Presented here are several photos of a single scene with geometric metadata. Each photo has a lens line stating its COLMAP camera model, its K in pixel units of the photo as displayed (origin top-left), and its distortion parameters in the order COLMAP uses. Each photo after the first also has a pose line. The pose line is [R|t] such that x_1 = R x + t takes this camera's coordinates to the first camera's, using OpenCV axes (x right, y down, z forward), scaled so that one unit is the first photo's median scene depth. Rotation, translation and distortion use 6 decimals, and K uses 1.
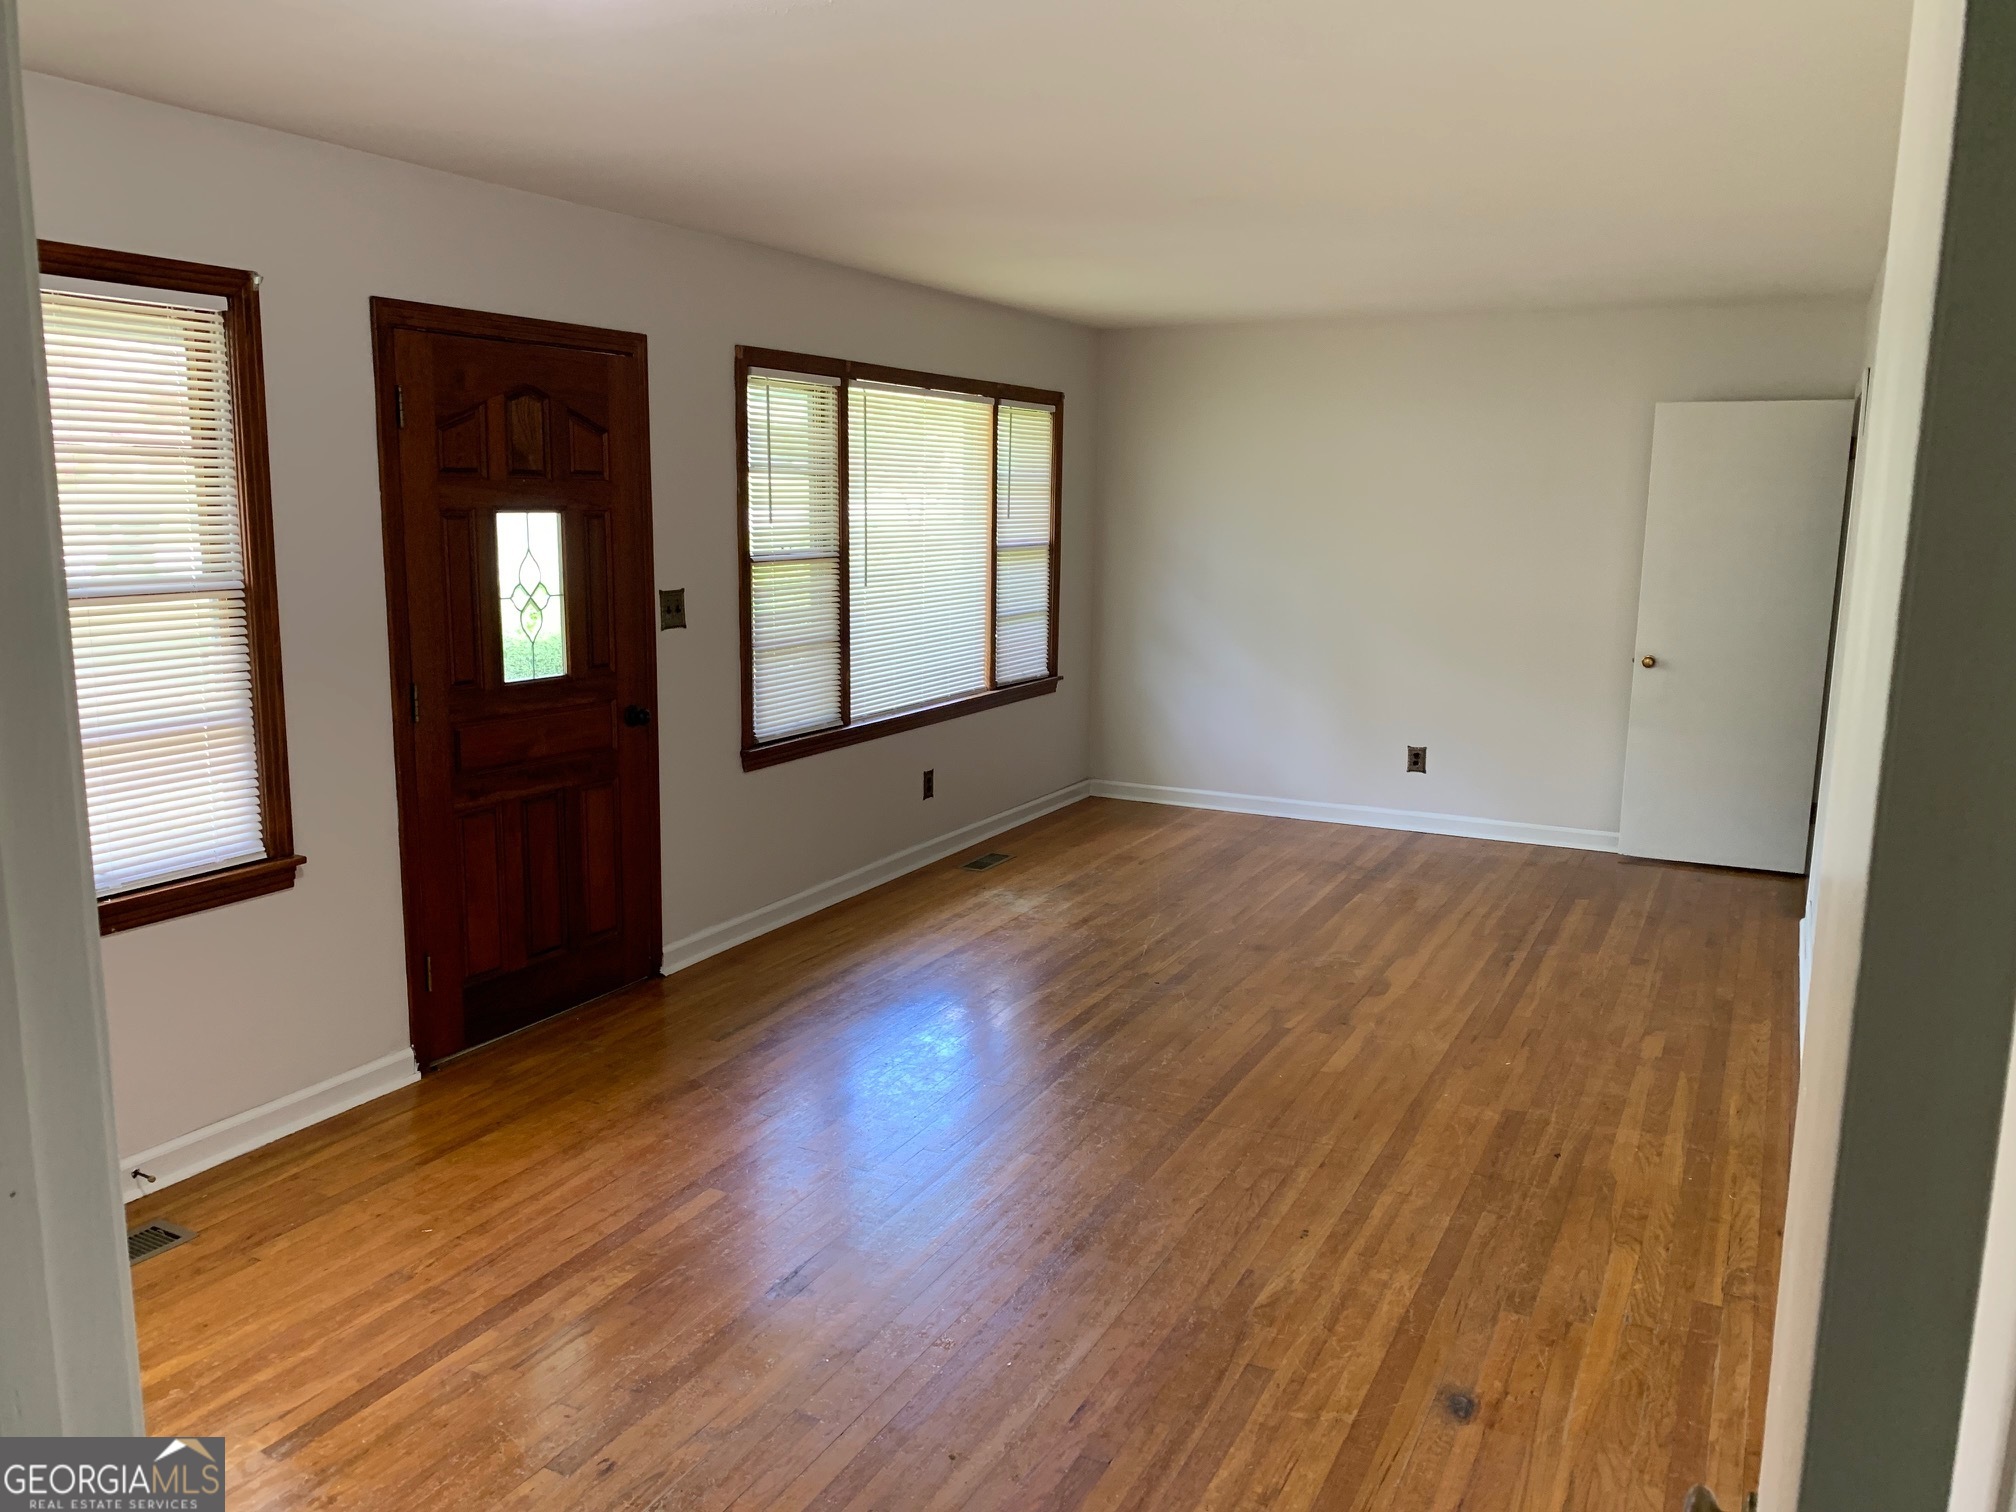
lens RADIAL K [[1538.4, 0, 997.9], [0, 1538.4, 759.8], [0, 0, 1]] dist [-0.007013, -0.014153]
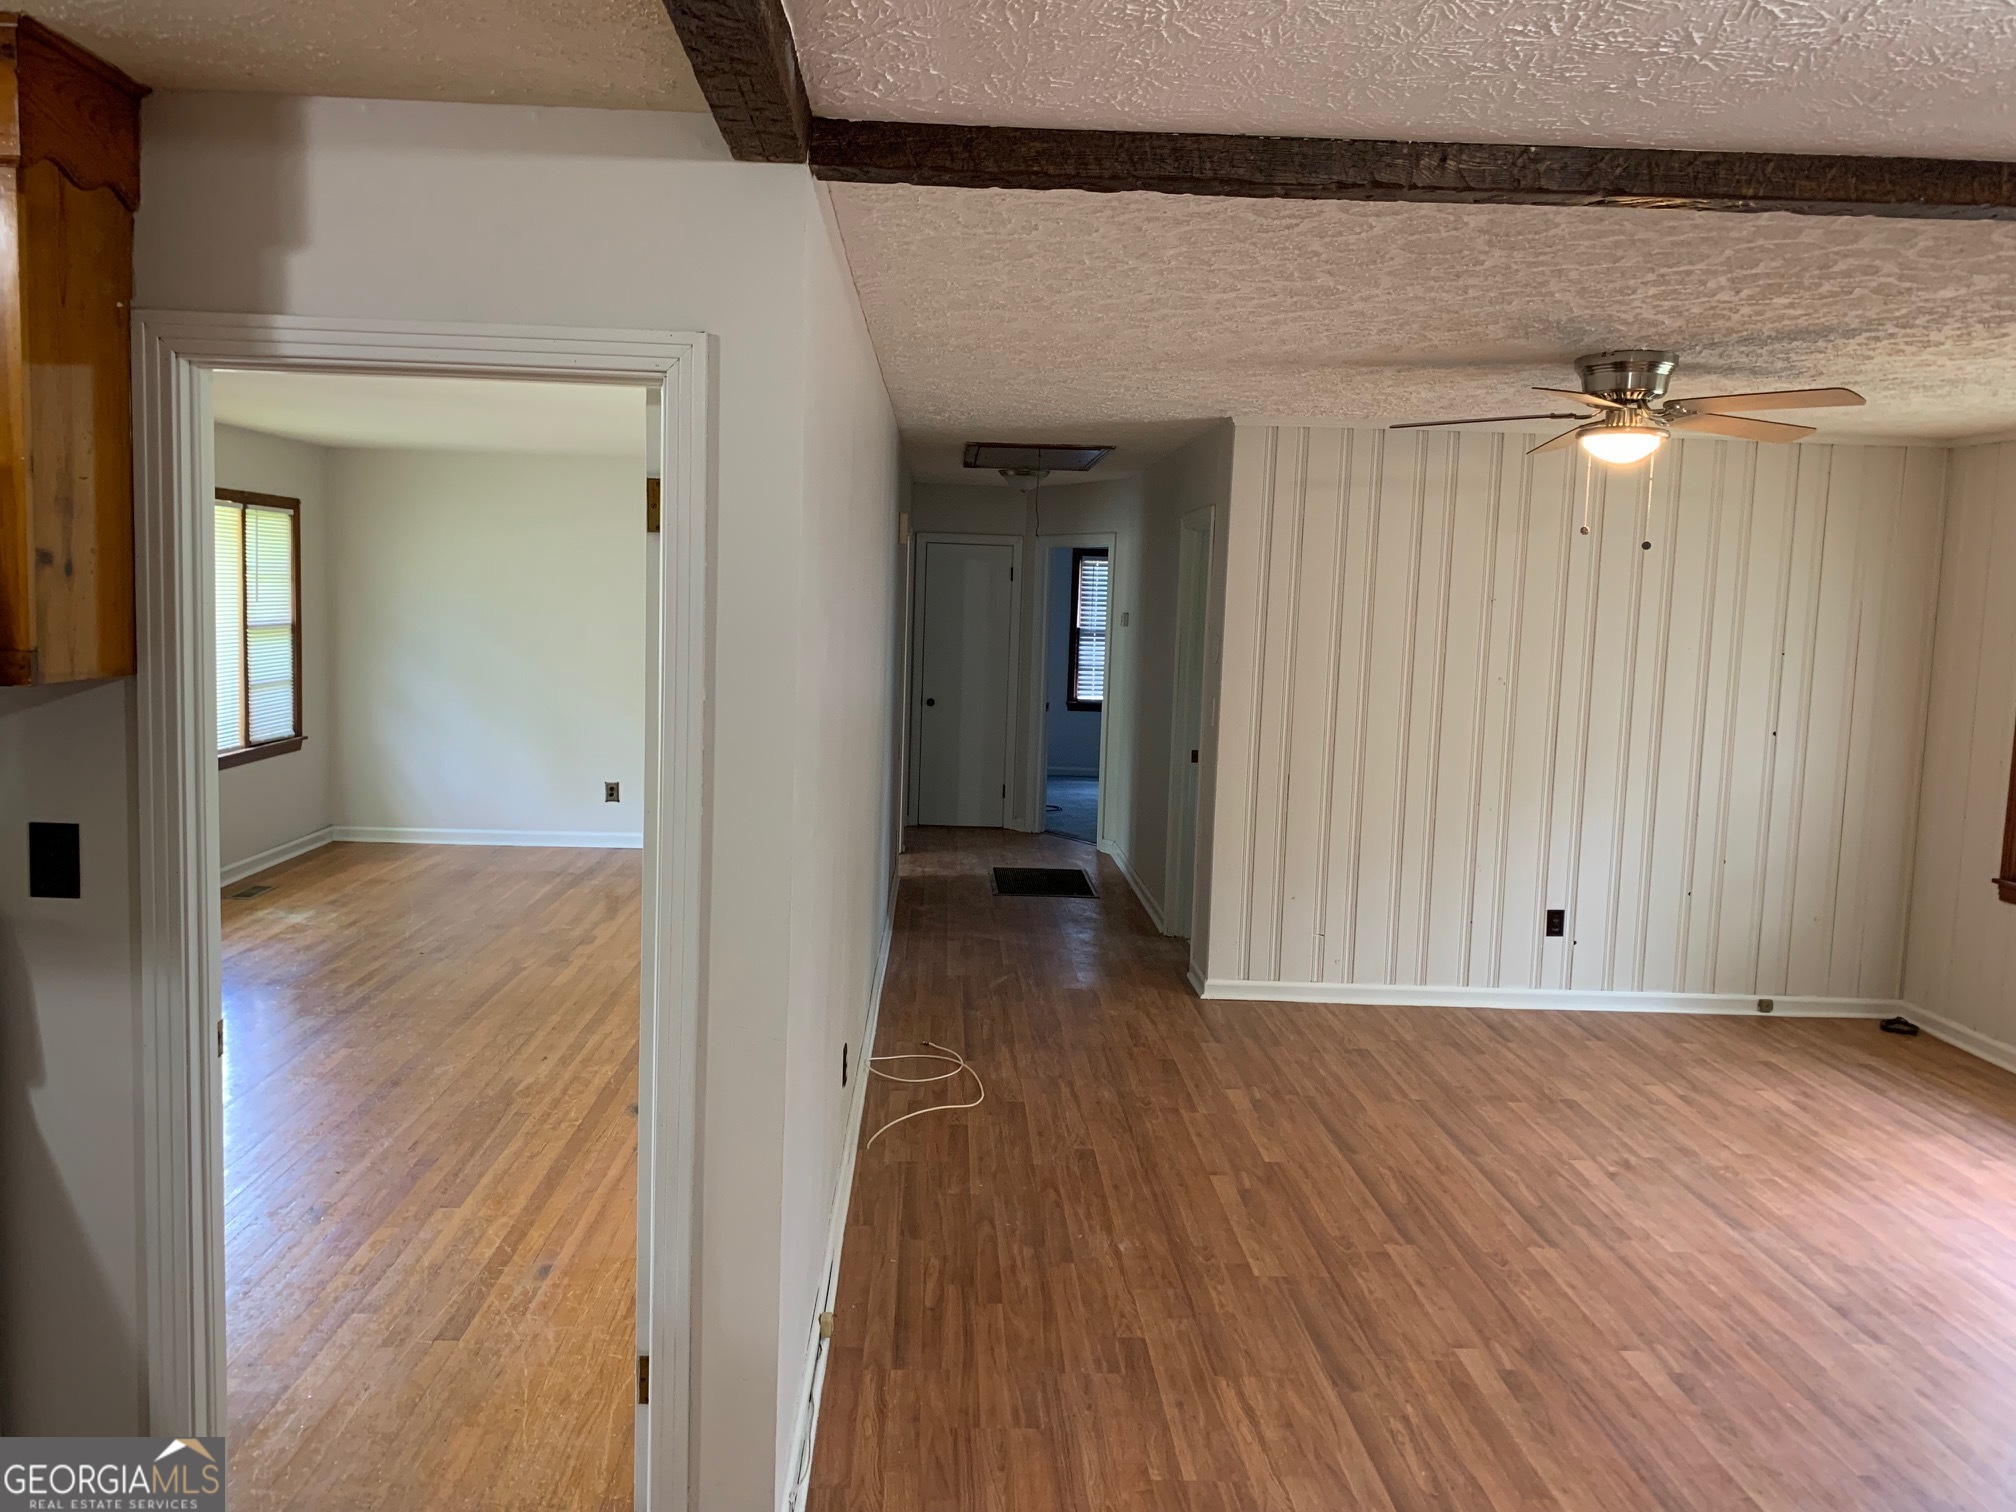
lens RADIAL K [[1538.4, 0, 997.9], [0, 1538.4, 759.8], [0, 0, 1]] dist [-0.007013, -0.014153]
pose [[0.875036, -0.033711, 0.482883, -0.105009], [0.058915, 0.997573, -0.037117, 0.061895], [-0.480460, 0.060928, 0.874898, -0.451387]]
